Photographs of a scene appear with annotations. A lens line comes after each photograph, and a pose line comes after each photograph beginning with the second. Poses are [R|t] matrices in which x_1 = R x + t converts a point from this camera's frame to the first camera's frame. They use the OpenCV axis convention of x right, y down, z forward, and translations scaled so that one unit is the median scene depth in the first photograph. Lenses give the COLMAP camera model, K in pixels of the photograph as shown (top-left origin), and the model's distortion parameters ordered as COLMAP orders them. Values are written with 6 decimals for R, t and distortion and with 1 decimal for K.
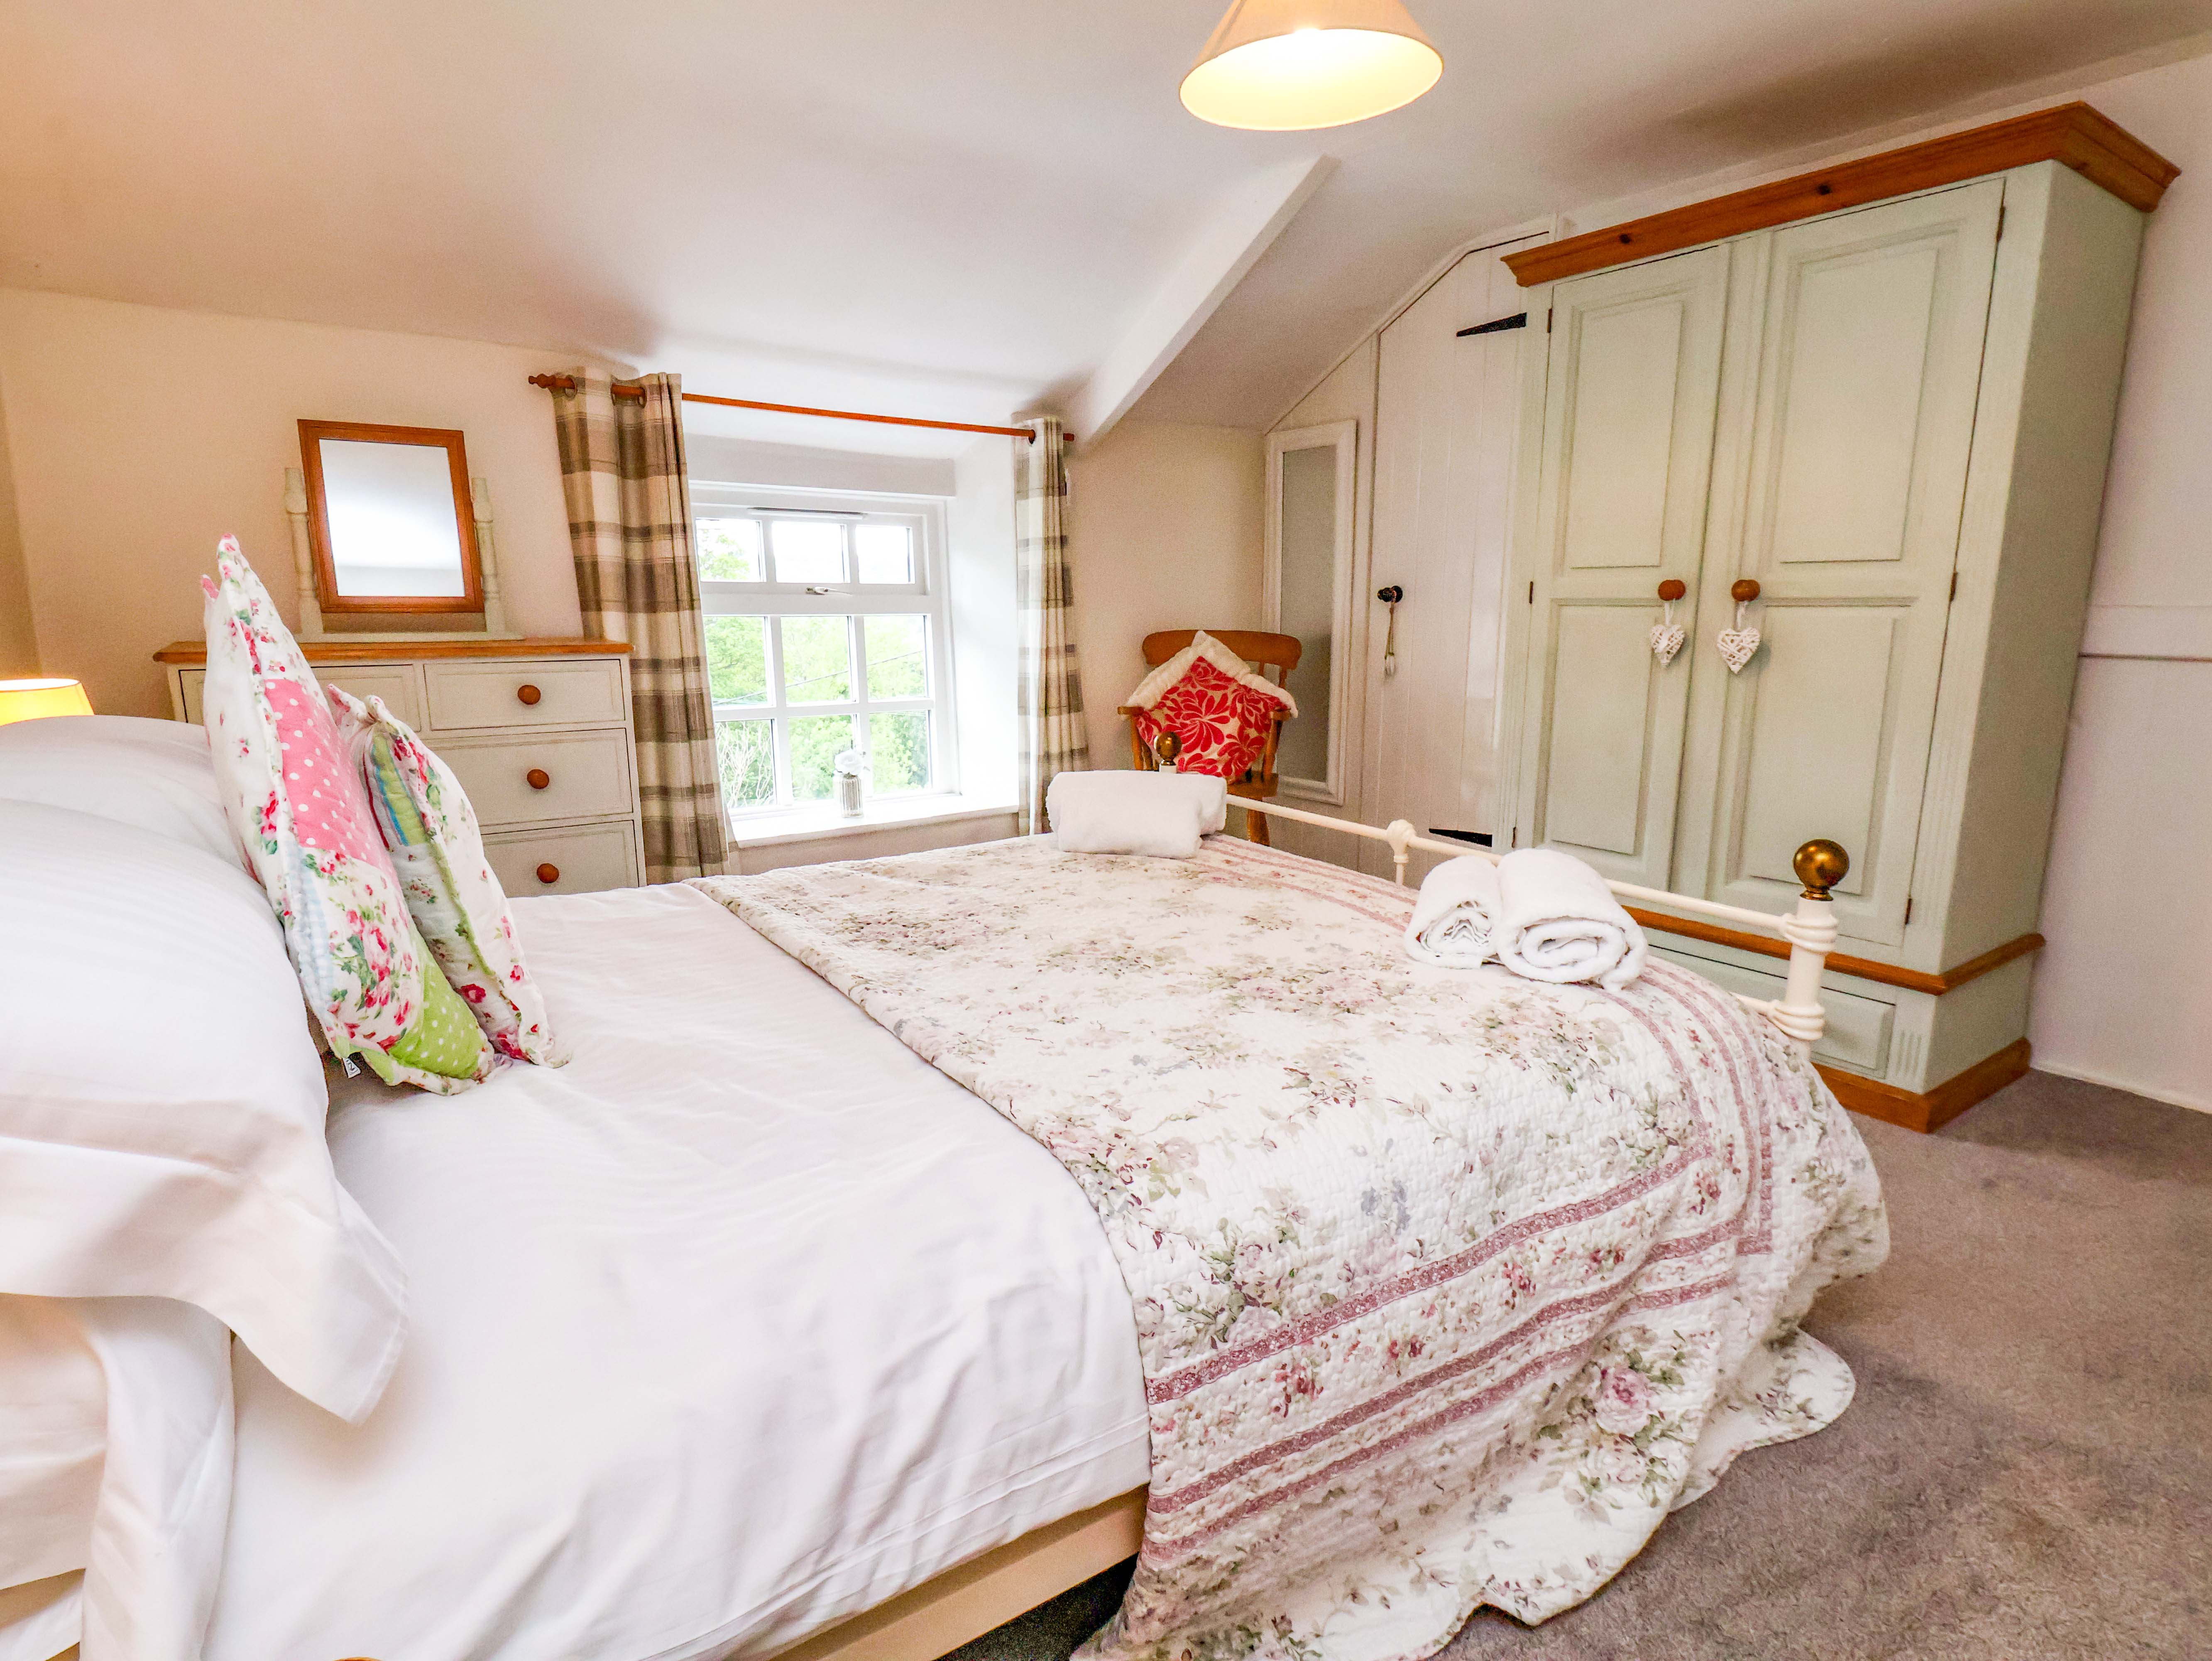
lens RADIAL K [[1169.3, 0, 1110.4], [0, 1169.3, 845.3], [0, 0, 1]] dist [0.002741, -0.013162]
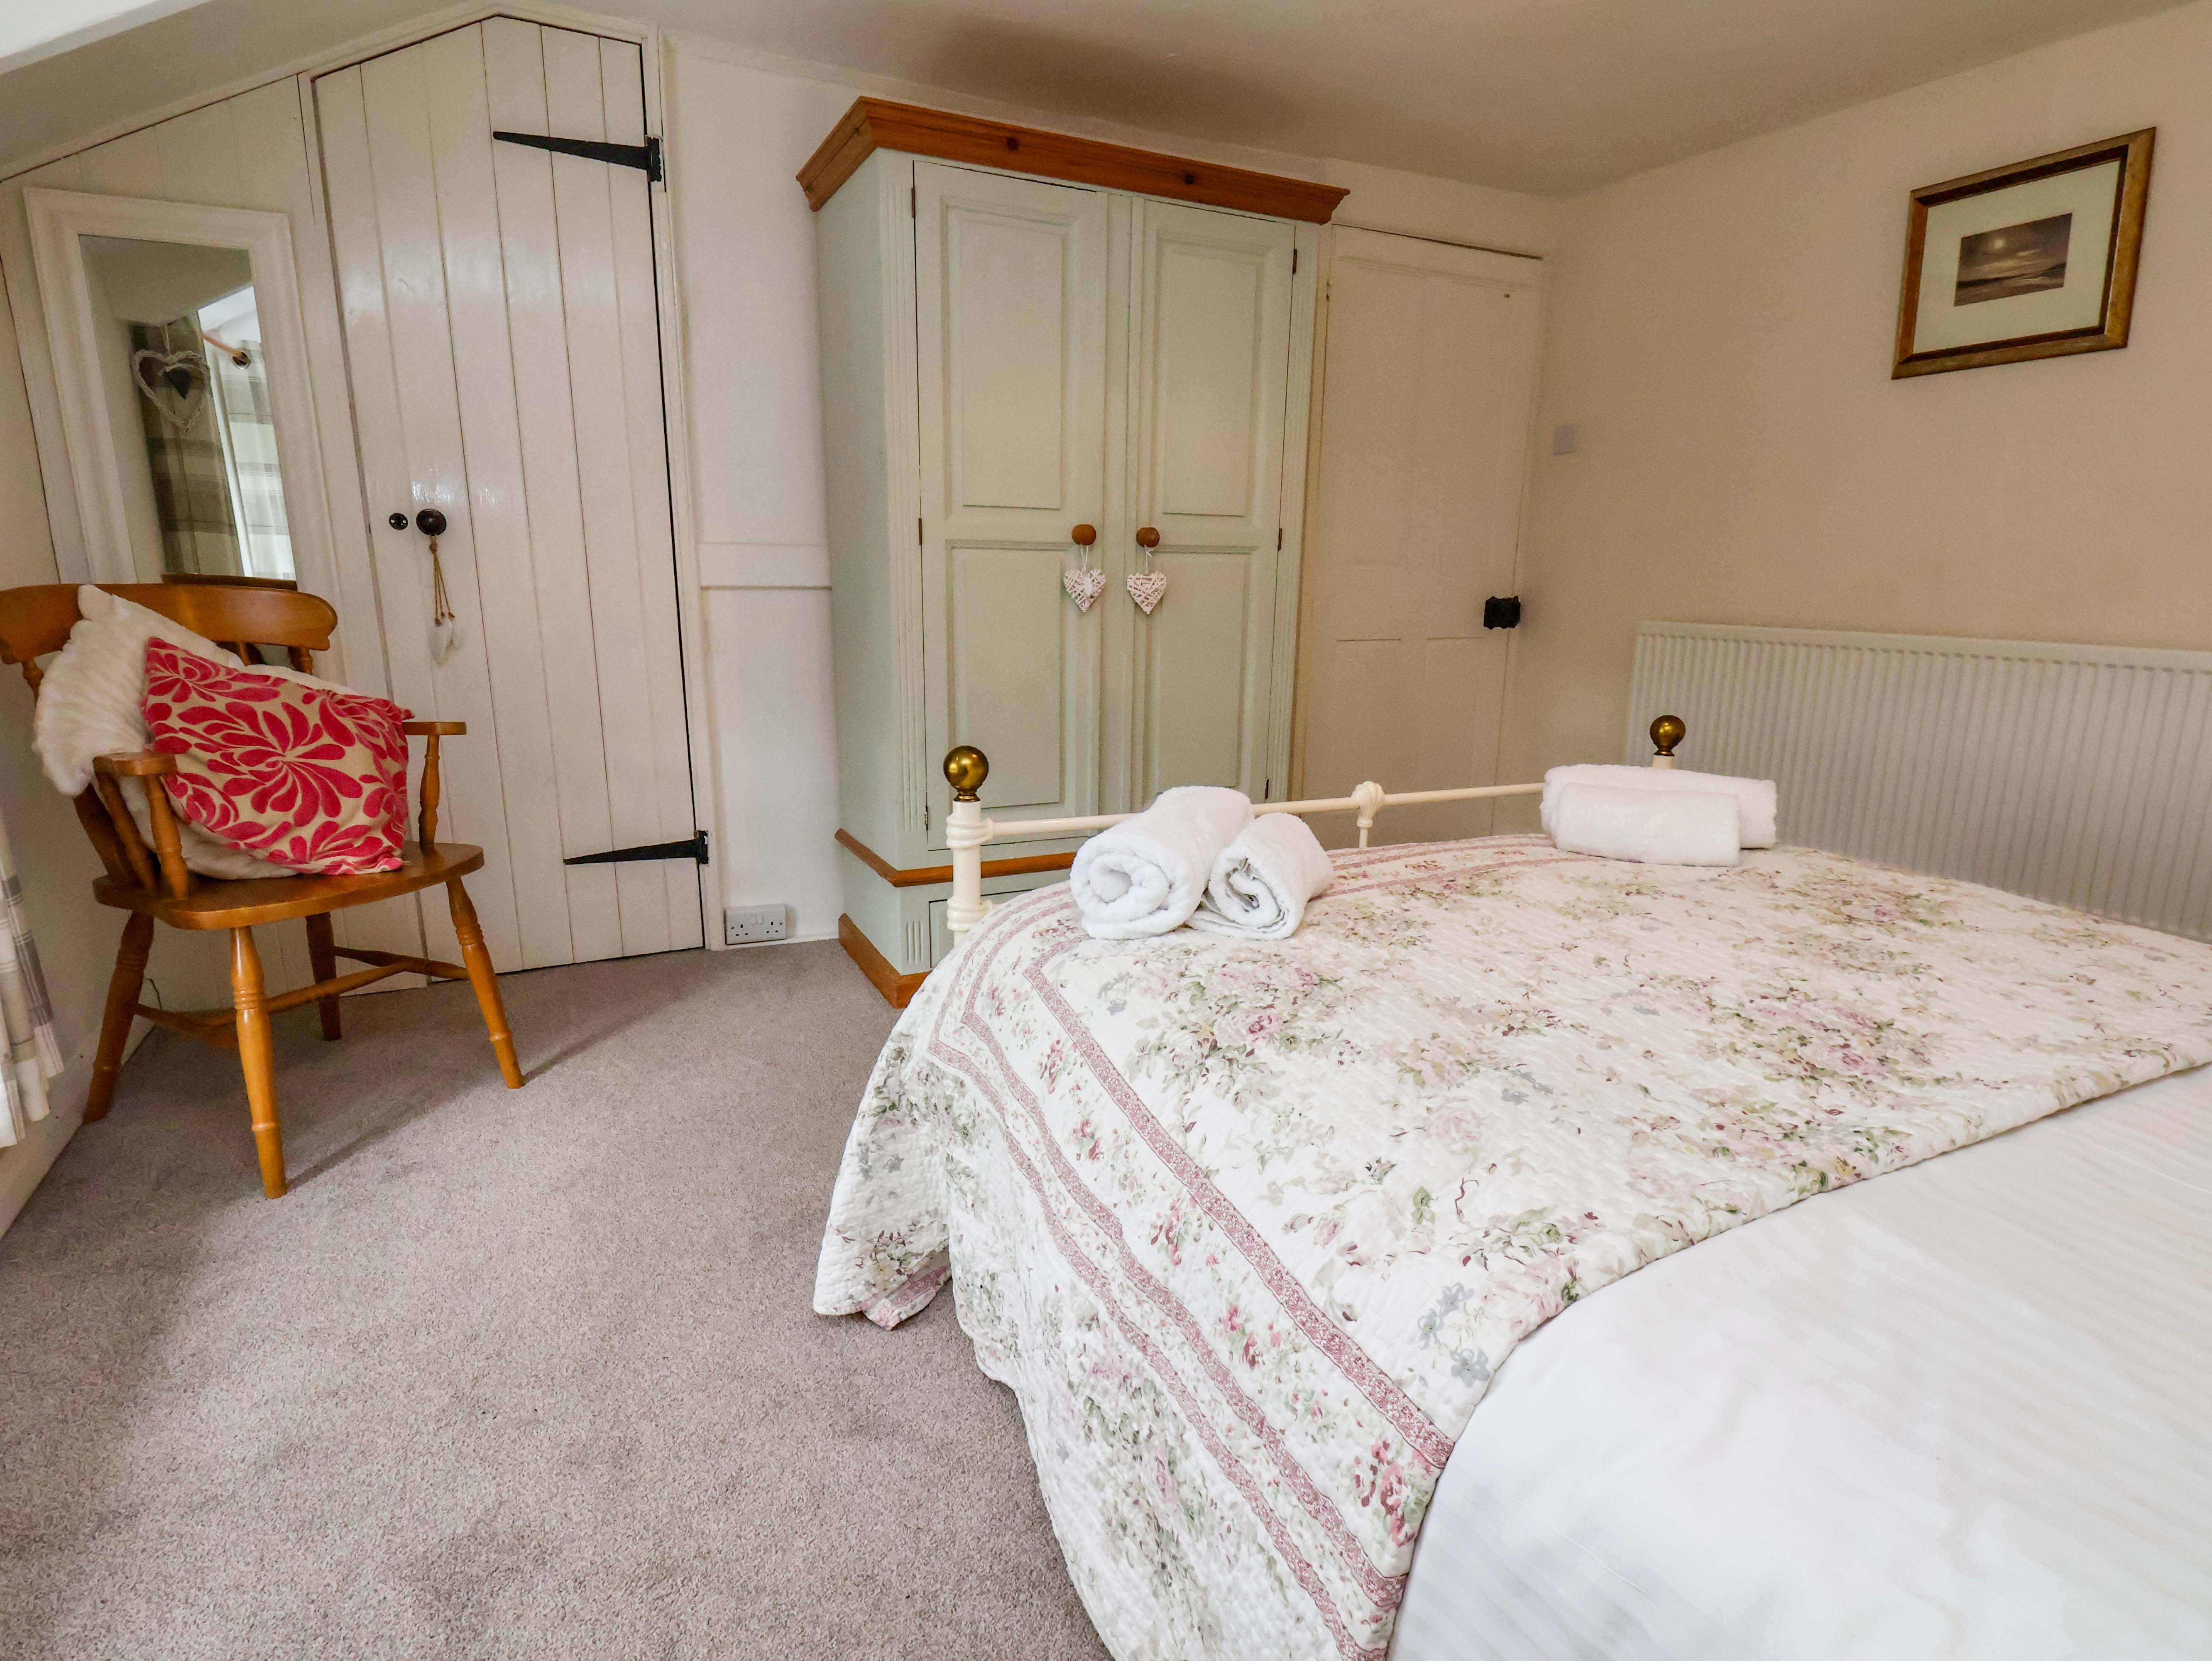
lens RADIAL K [[1169.3, 0, 1114.7], [0, 1169.3, 847.4], [0, 0, 1]] dist [0.002741, -0.013162]
pose [[0.146388, -0.229596, 0.962214, -0.572655], [0.186268, 0.961691, 0.201133, -0.162580], [-0.971532, 0.149786, 0.183547, 0.860276]]
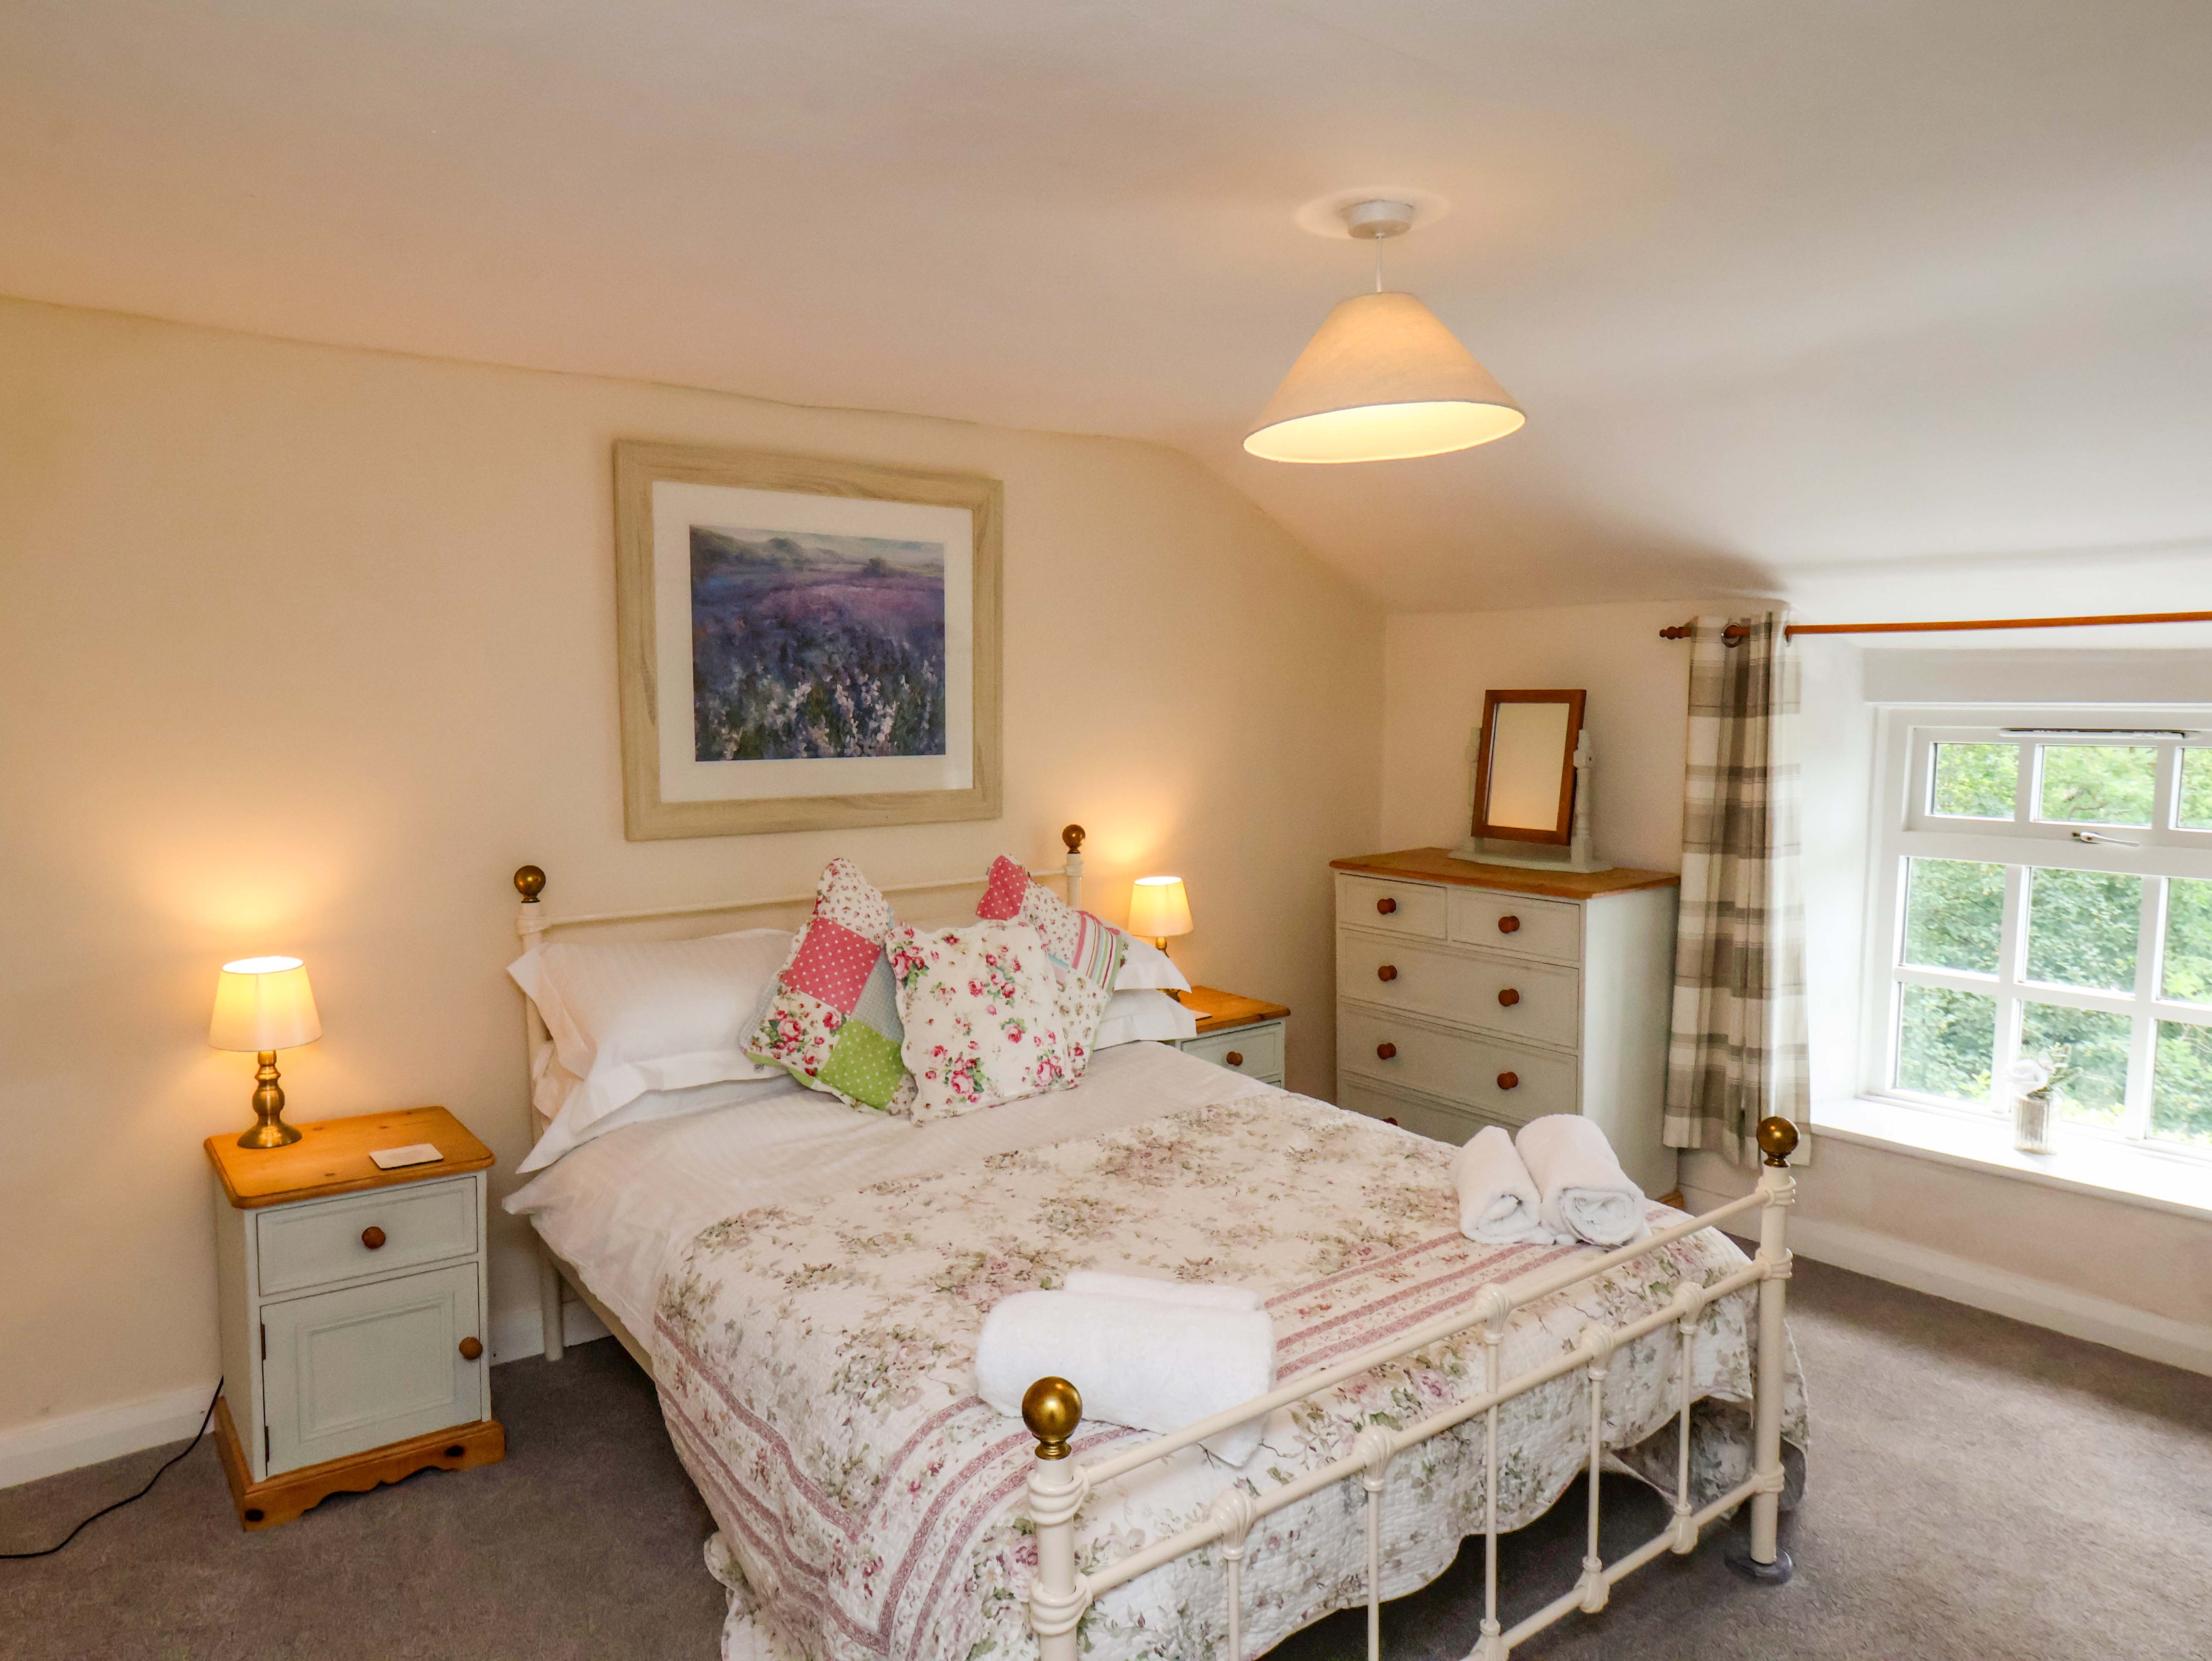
lens RADIAL K [[1420.0, 0, 1083.3], [0, 1420.0, 838.3], [0, 0, 1]] dist [-0.004388, 0.001906]
pose [[0.026148, 0.093581, -0.995268, 0.918006], [-0.189954, 0.977934, 0.086960, -0.268500], [0.981445, 0.186782, 0.043347, 0.546191]]
